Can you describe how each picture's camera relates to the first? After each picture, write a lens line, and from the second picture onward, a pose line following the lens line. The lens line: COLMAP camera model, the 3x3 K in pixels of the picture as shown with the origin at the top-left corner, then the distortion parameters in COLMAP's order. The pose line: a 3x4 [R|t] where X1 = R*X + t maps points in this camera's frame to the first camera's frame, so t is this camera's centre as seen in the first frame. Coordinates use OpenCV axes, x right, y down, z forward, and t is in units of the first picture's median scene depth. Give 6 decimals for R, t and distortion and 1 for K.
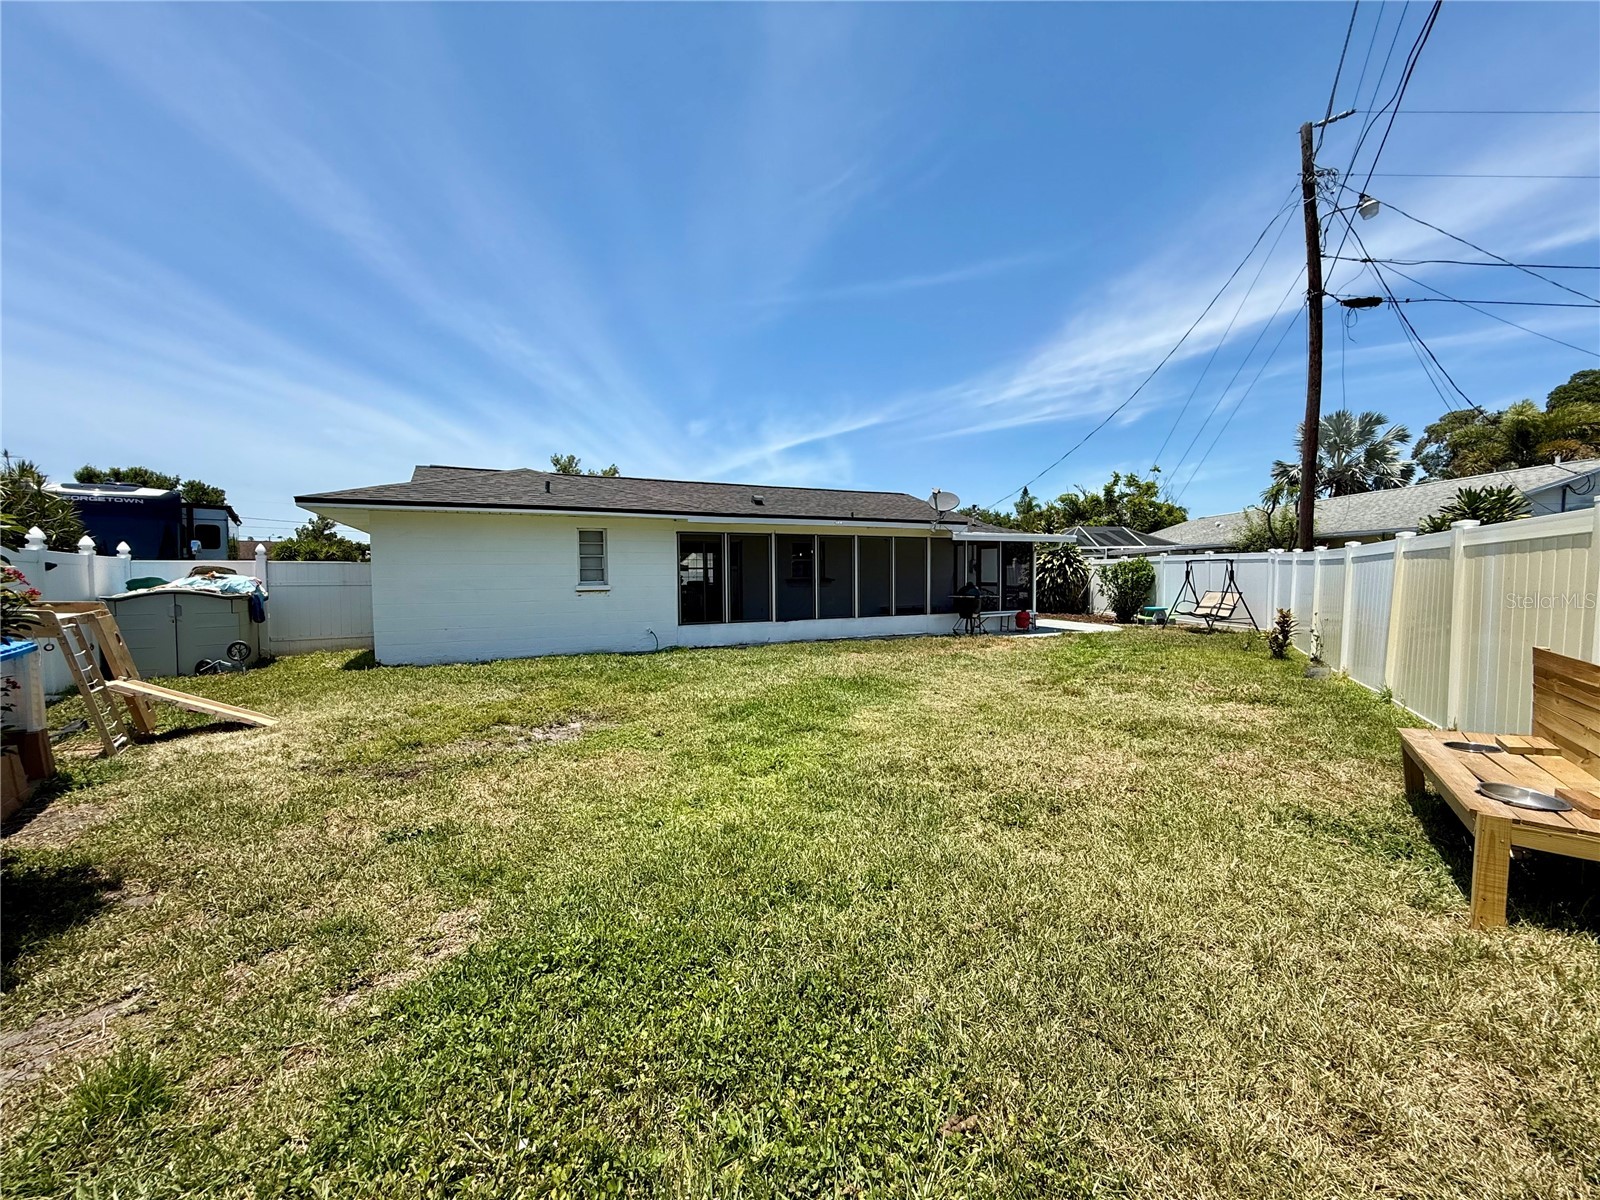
lens RADIAL K [[638.7, 0, 795.9], [0, 638.7, 600.2], [0, 0, 1]] dist [0.001383, 0.000150]
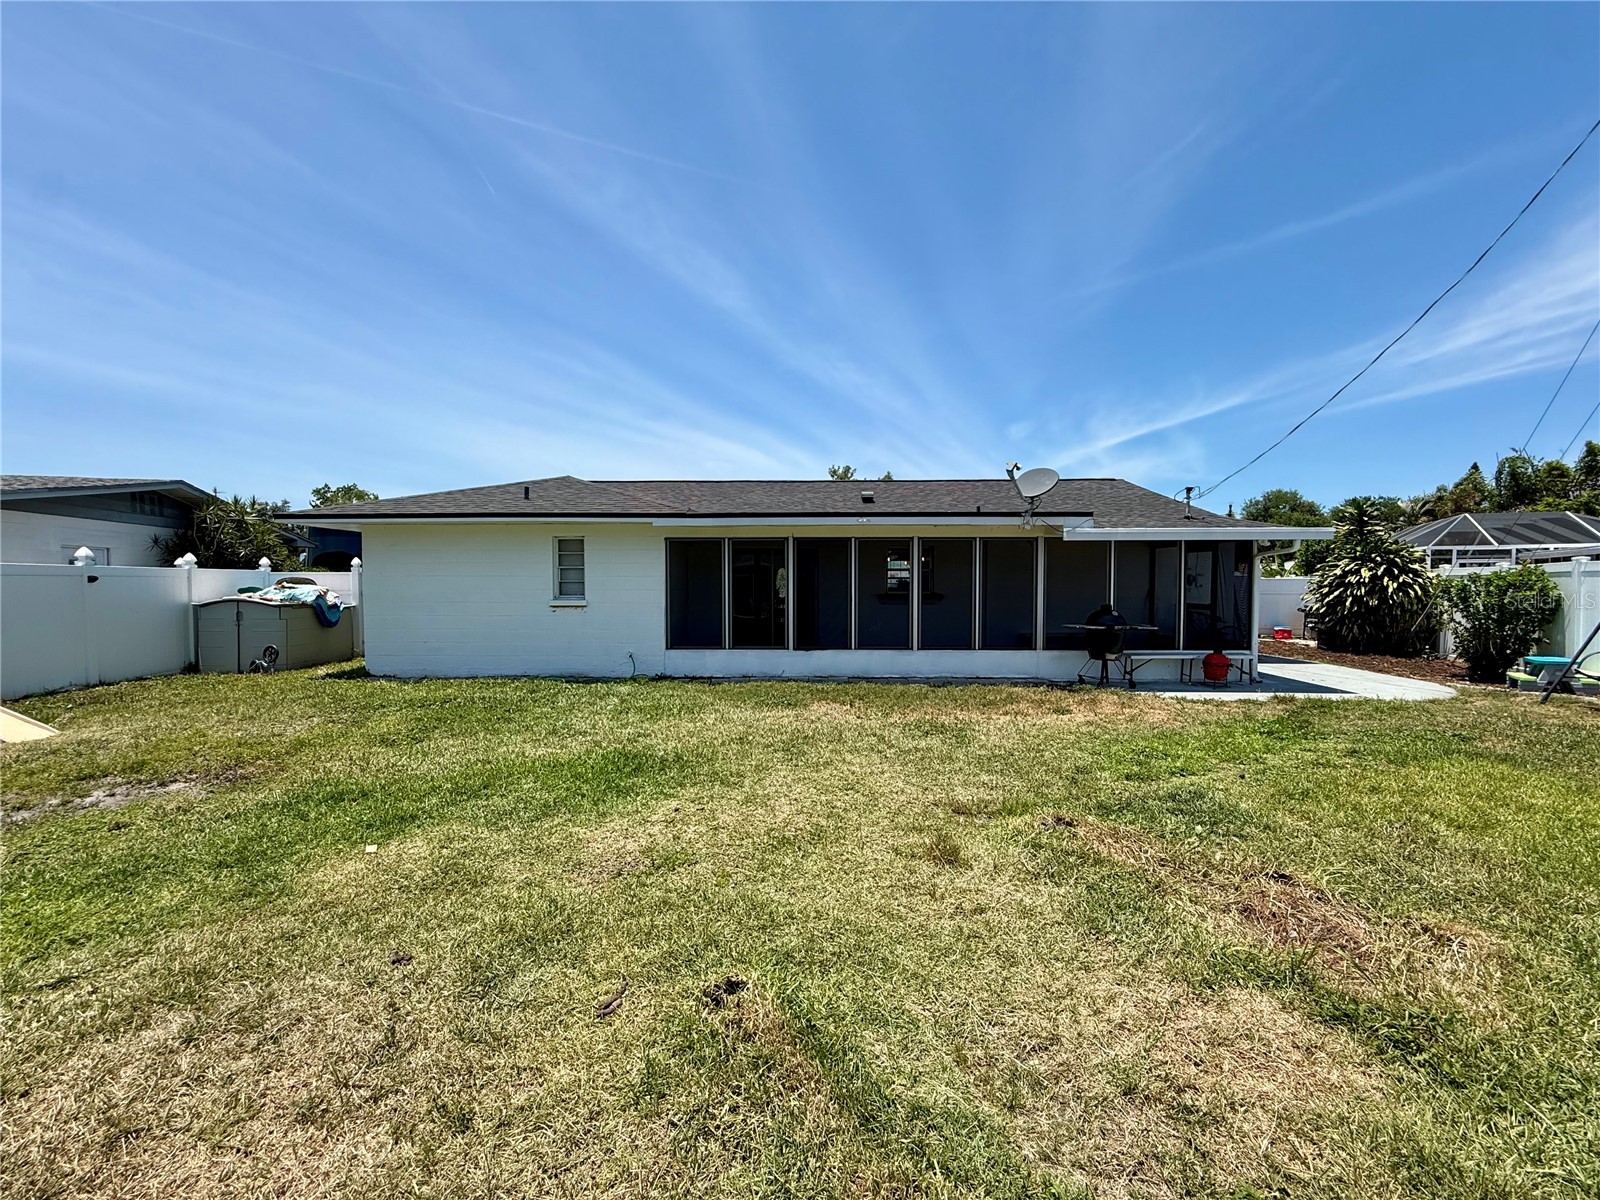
lens RADIAL K [[638.9, 0, 796.2], [0, 638.9, 608.8], [0, 0, 1]] dist [0.000994, 0.000255]
pose [[0.883759, 0.027557, -0.467131, 0.699974], [-0.026648, 0.999608, 0.008555, -0.049884], [0.467184, 0.004887, 0.884147, 0.648474]]
